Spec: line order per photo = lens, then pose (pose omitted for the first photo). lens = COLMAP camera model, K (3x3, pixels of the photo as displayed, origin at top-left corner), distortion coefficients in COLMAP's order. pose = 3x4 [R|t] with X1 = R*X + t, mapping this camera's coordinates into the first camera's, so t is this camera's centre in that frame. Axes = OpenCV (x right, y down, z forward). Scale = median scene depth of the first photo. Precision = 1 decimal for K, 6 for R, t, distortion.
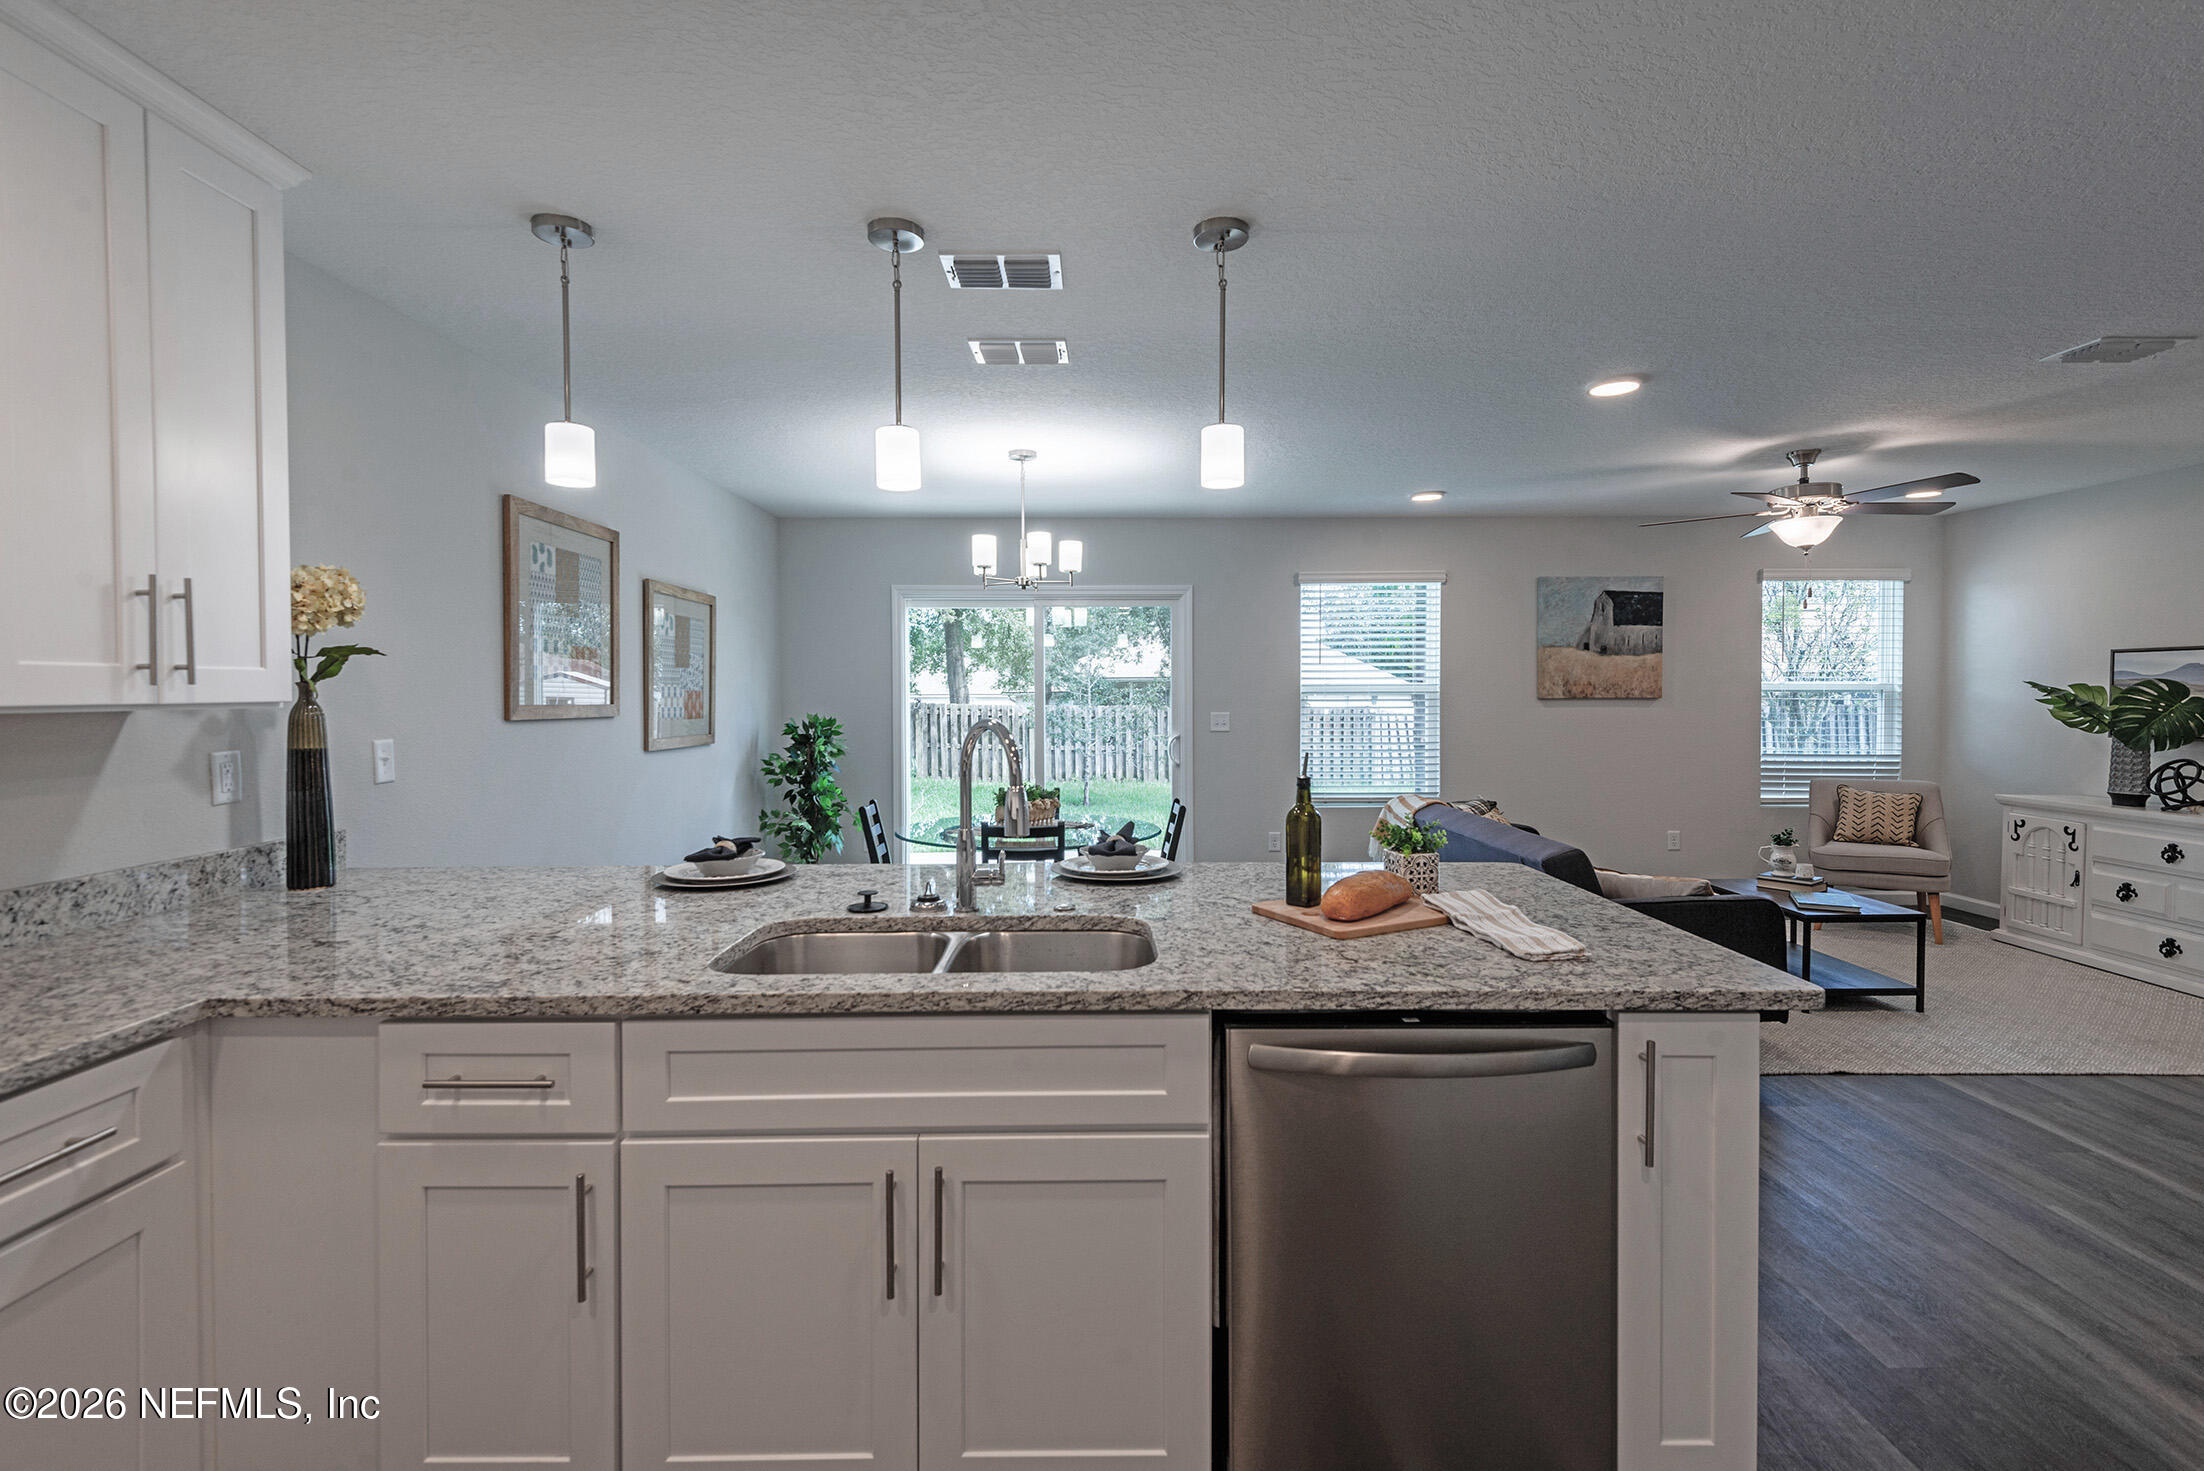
lens RADIAL K [[1025.8, 0, 1086.9], [0, 1025.8, 713.4], [0, 0, 1]] dist [0.001787, -0.000720]
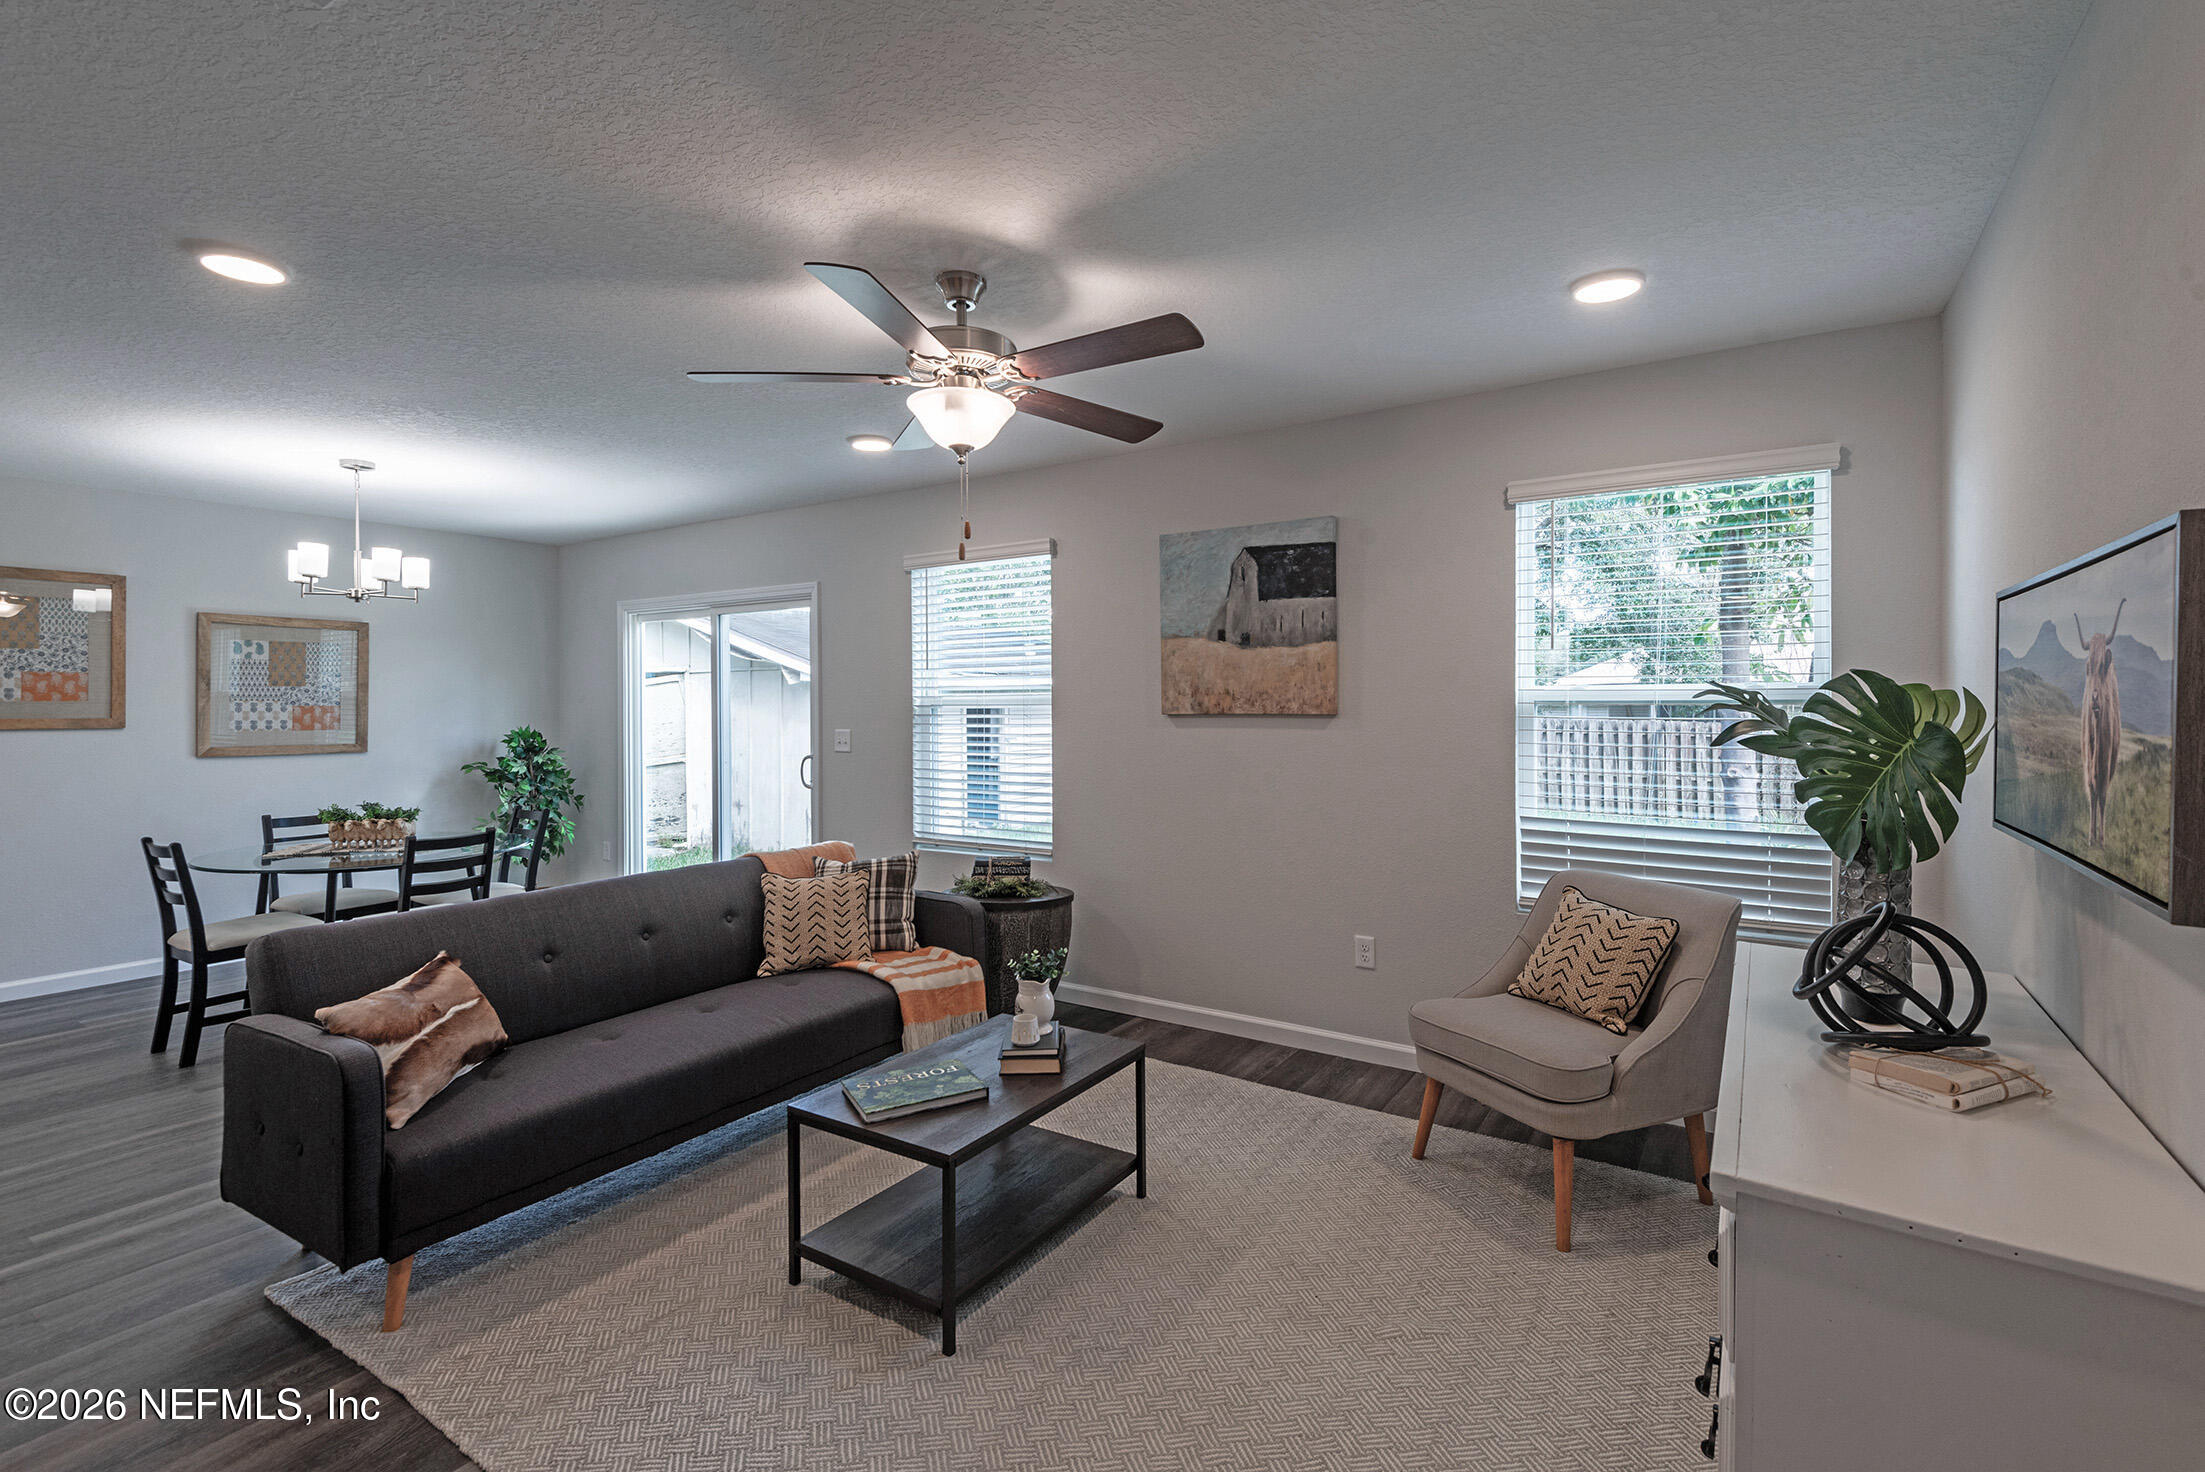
lens RADIAL K [[1007.4, 0, 1107.0], [0, 1007.4, 704.6], [0, 0, 1]] dist [0.031290, -0.018332]
pose [[0.834109, -0.000386, -0.551600, 0.780677], [-0.008564, 0.999870, -0.013650, -0.011778], [0.551533, 0.016110, 0.833997, 0.426677]]
